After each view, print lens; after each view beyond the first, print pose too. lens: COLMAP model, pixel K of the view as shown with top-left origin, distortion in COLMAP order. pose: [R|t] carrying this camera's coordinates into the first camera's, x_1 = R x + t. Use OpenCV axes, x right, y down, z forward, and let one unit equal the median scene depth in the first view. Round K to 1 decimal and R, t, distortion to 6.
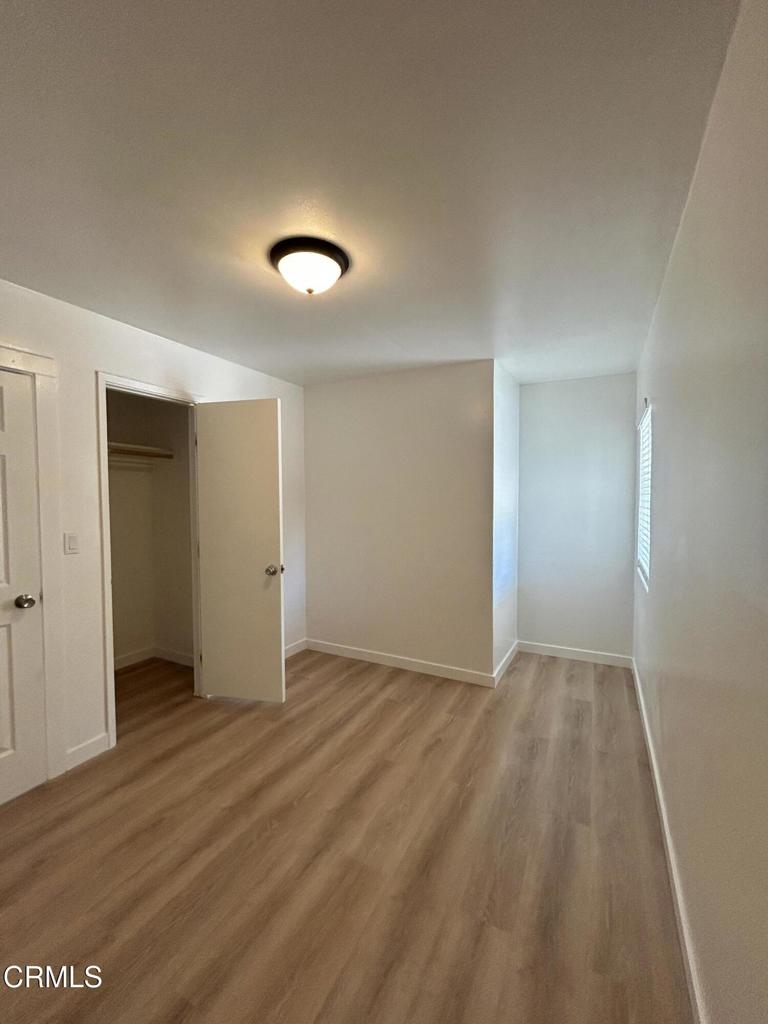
lens RADIAL K [[414.4, 0, 386.2], [0, 414.4, 509.6], [0, 0, 1]] dist [0.001072, 0.000002]
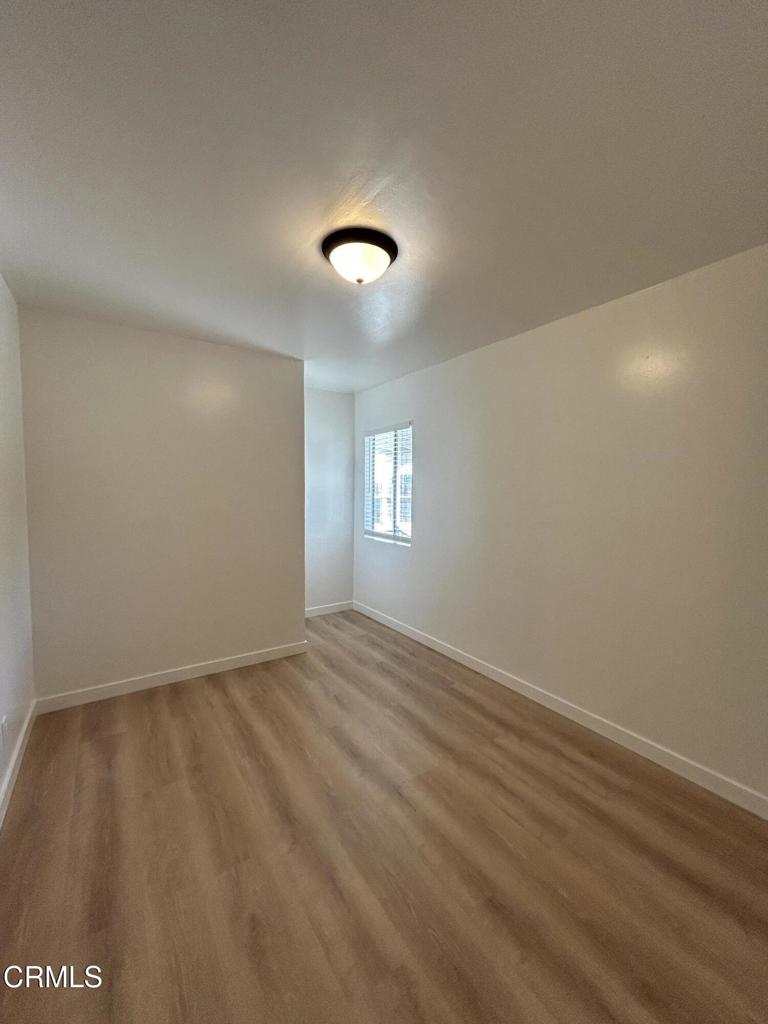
lens RADIAL K [[414.4, 0, 387.6], [0, 414.4, 516.1], [0, 0, 1]] dist [0.001072, 0.000002]
pose [[0.471754, -0.056632, 0.879910, -0.743413], [0.014387, 0.998297, 0.056538, -0.008364], [-0.881613, -0.014013, 0.471765, 0.316796]]
